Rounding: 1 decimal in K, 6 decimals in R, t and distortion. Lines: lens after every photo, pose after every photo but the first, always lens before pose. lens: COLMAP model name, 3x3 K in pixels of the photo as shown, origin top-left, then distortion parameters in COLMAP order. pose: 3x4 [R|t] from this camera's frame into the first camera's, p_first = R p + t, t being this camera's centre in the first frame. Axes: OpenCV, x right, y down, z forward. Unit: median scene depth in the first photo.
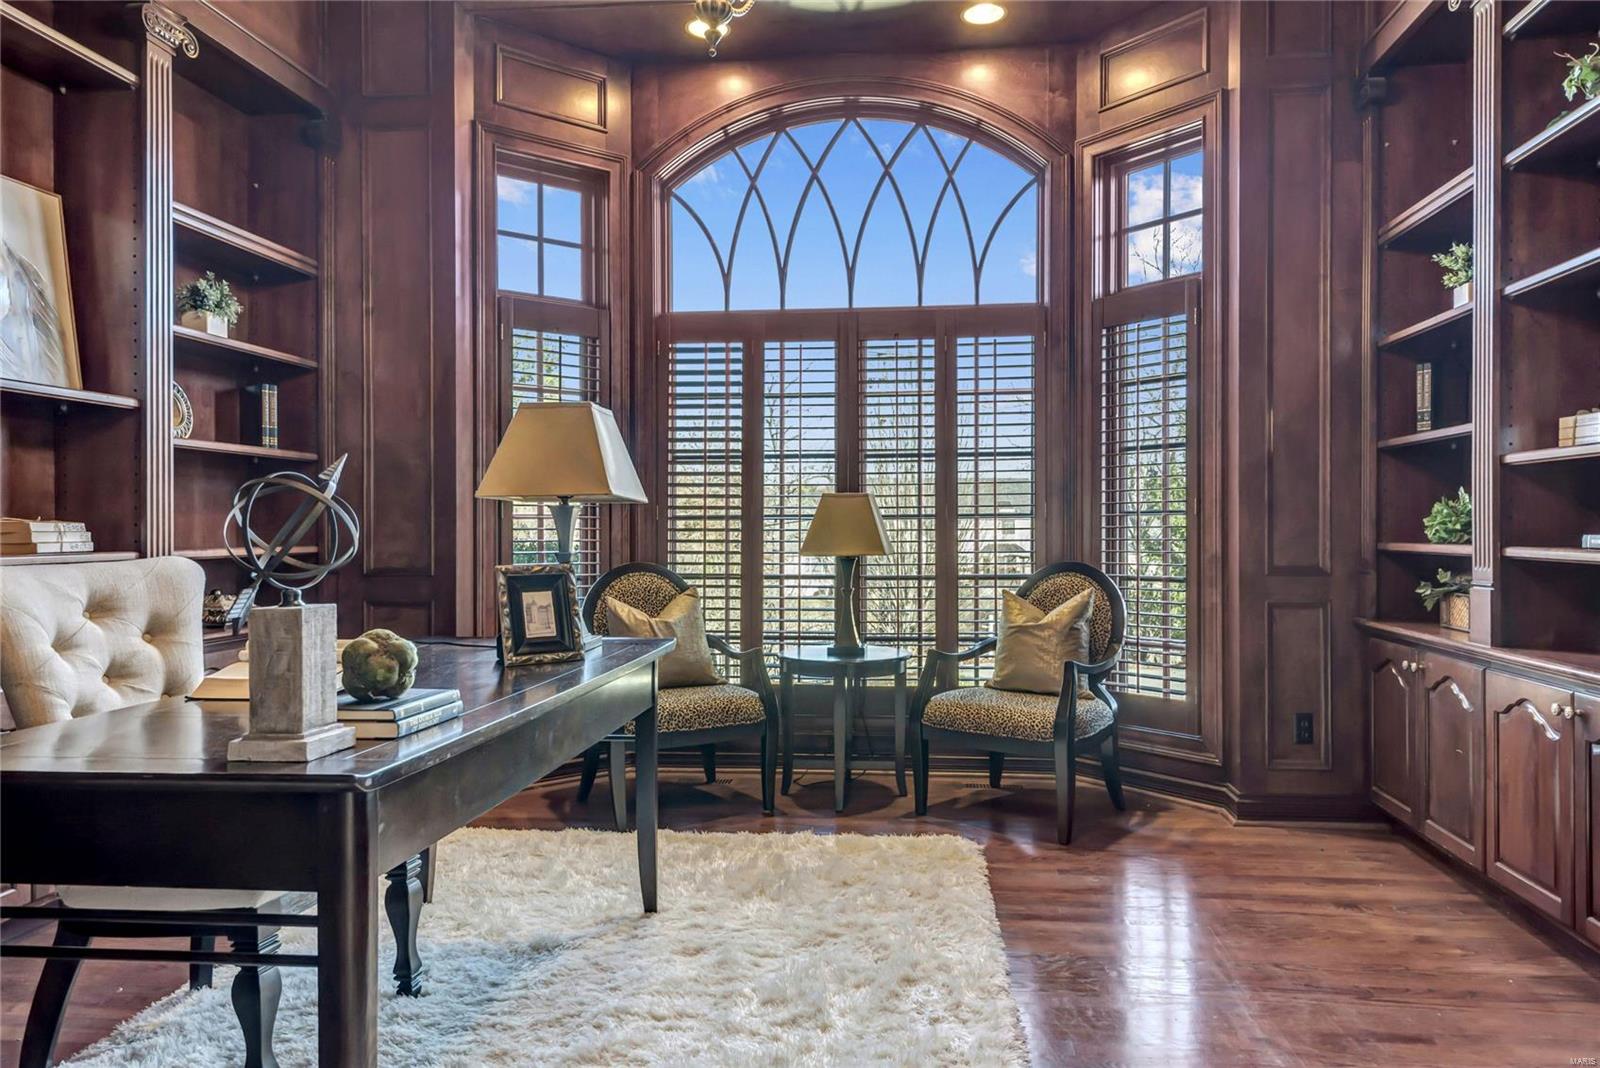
lens RADIAL K [[1058.9, 0, 806.1], [0, 1058.9, 527.5], [0, 0, 1]] dist [0.048916, -0.027364]
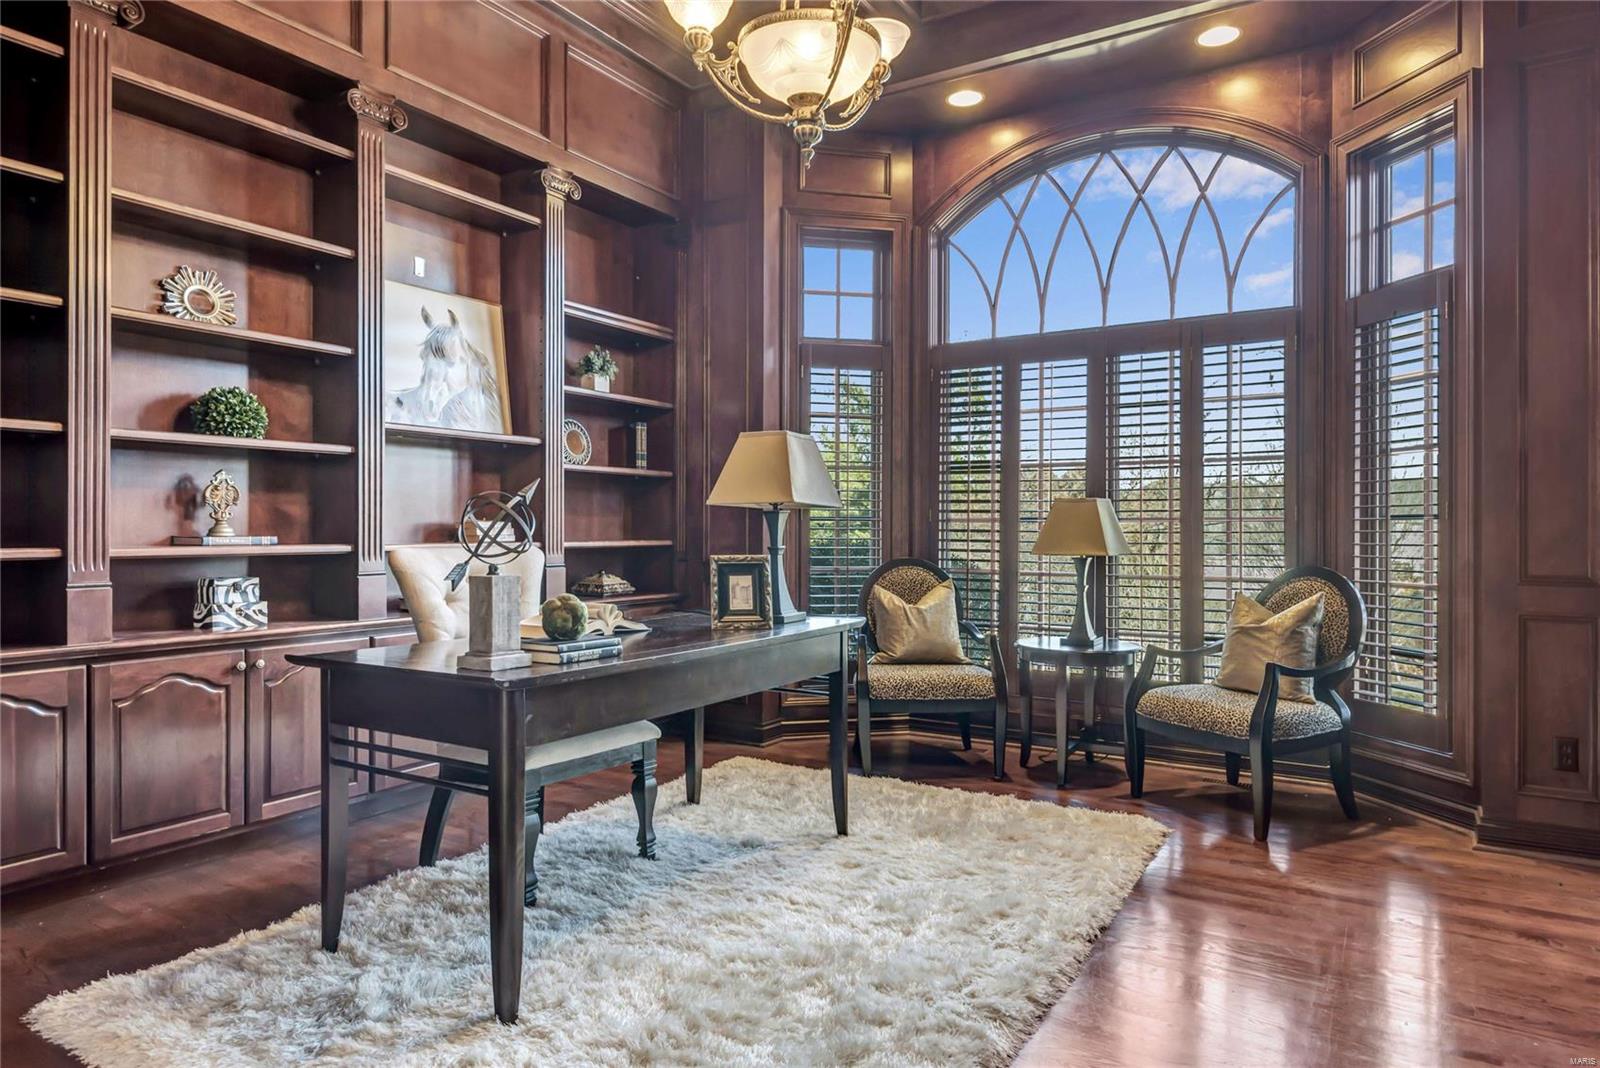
lens RADIAL K [[988.6, 0, 800.9], [0, 988.6, 536.7], [0, 0, 1]] dist [0.022790, -0.013754]
pose [[0.896398, 0.011172, -0.443109, 0.243005], [-0.008087, 0.999928, 0.008851, 0.000390], [0.443176, -0.004351, 0.896424, -0.048055]]
